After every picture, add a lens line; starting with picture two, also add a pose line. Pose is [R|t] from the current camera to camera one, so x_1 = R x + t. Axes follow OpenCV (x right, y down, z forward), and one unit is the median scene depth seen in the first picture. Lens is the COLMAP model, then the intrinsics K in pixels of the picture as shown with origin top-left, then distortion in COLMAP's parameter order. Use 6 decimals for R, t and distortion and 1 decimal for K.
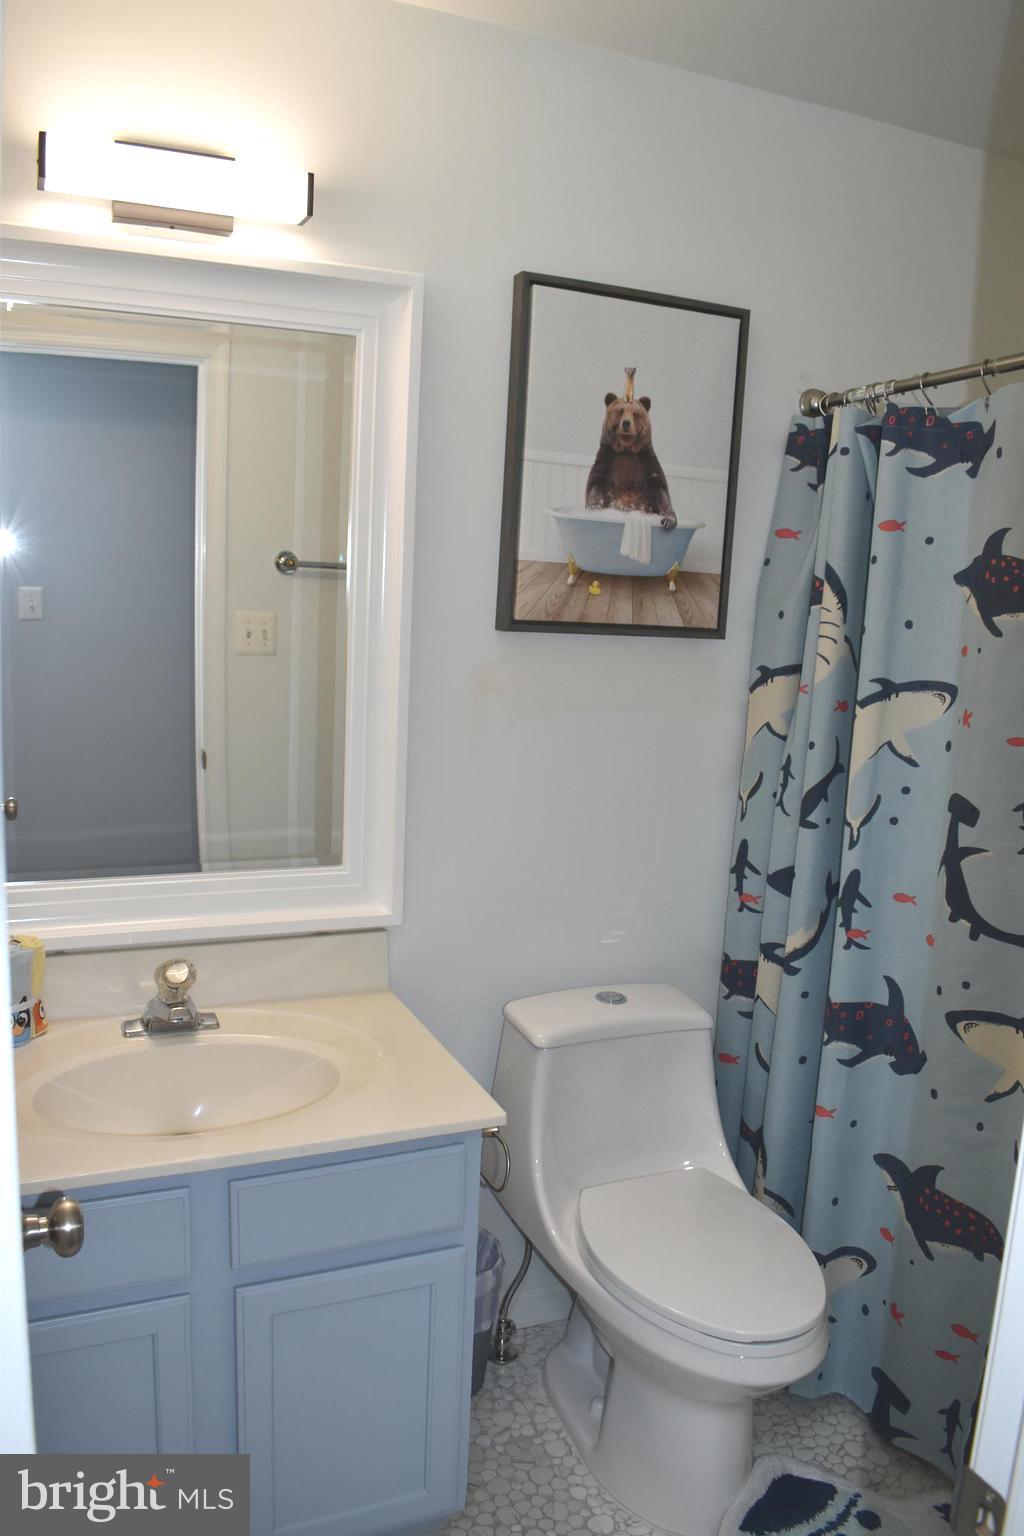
lens RADIAL K [[1197.6, 0, 513.8], [0, 1197.6, 763.7], [0, 0, 1]] dist [-0.101661, 0.021604]
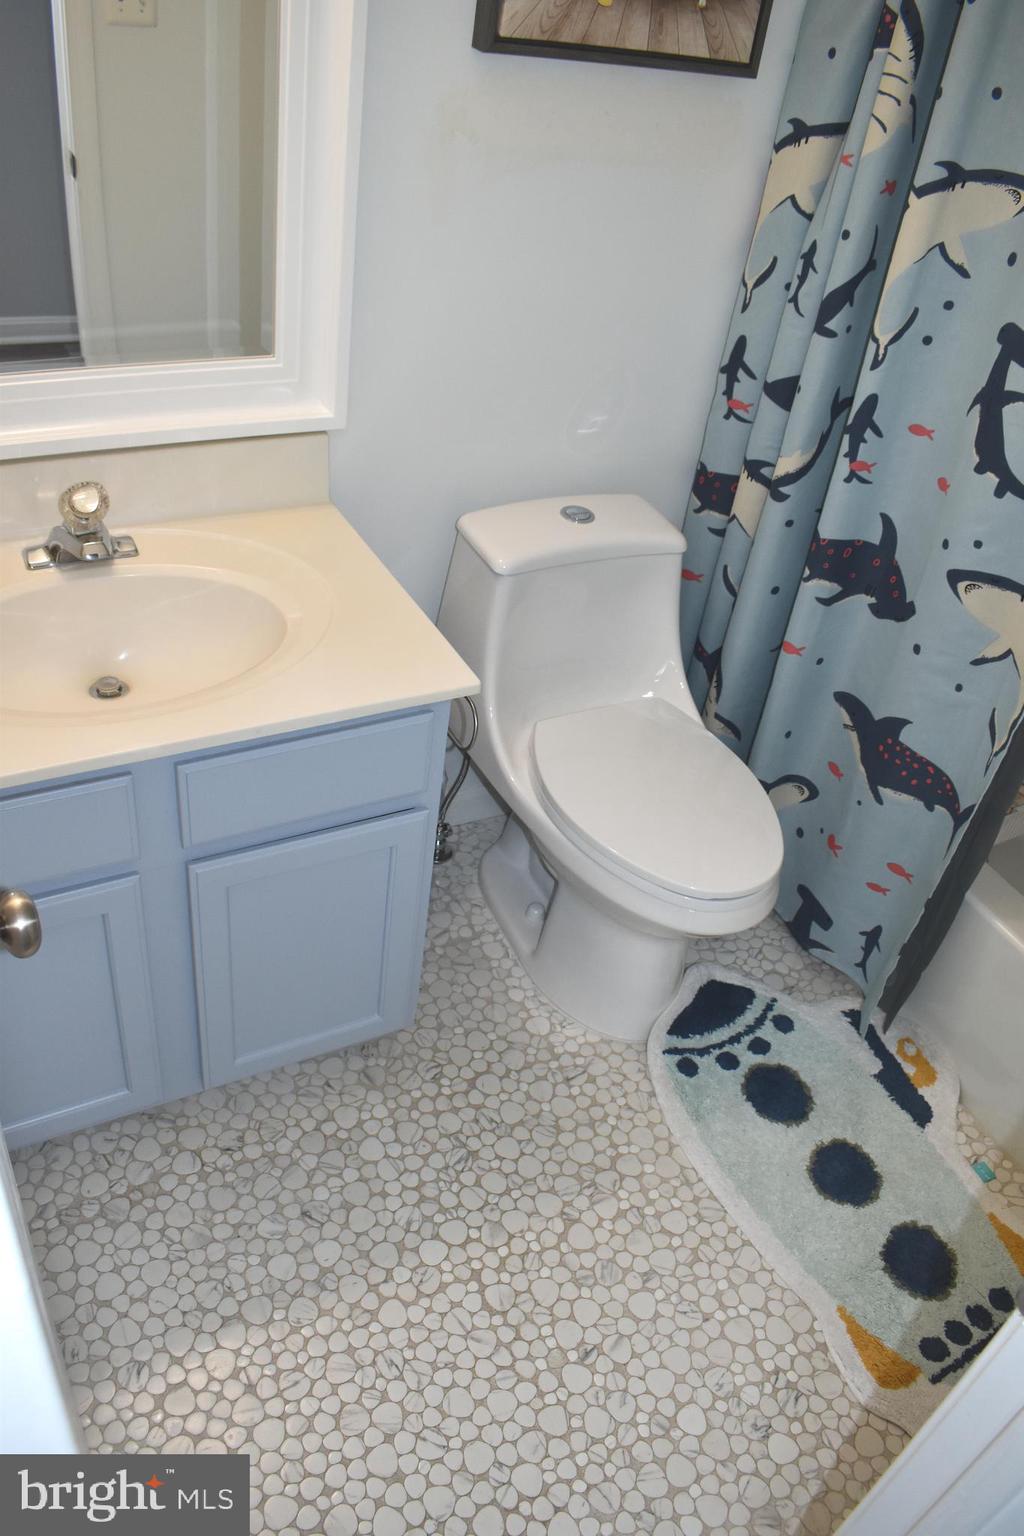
lens RADIAL K [[1197.6, 0, 515.2], [0, 1197.6, 768.1], [0, 0, 1]] dist [-0.101661, 0.021604]
pose [[0.994264, 0.017682, 0.105480, -0.059350], [-0.066406, 0.875169, 0.479239, -0.066395], [-0.083839, -0.483494, 0.871323, 0.141131]]
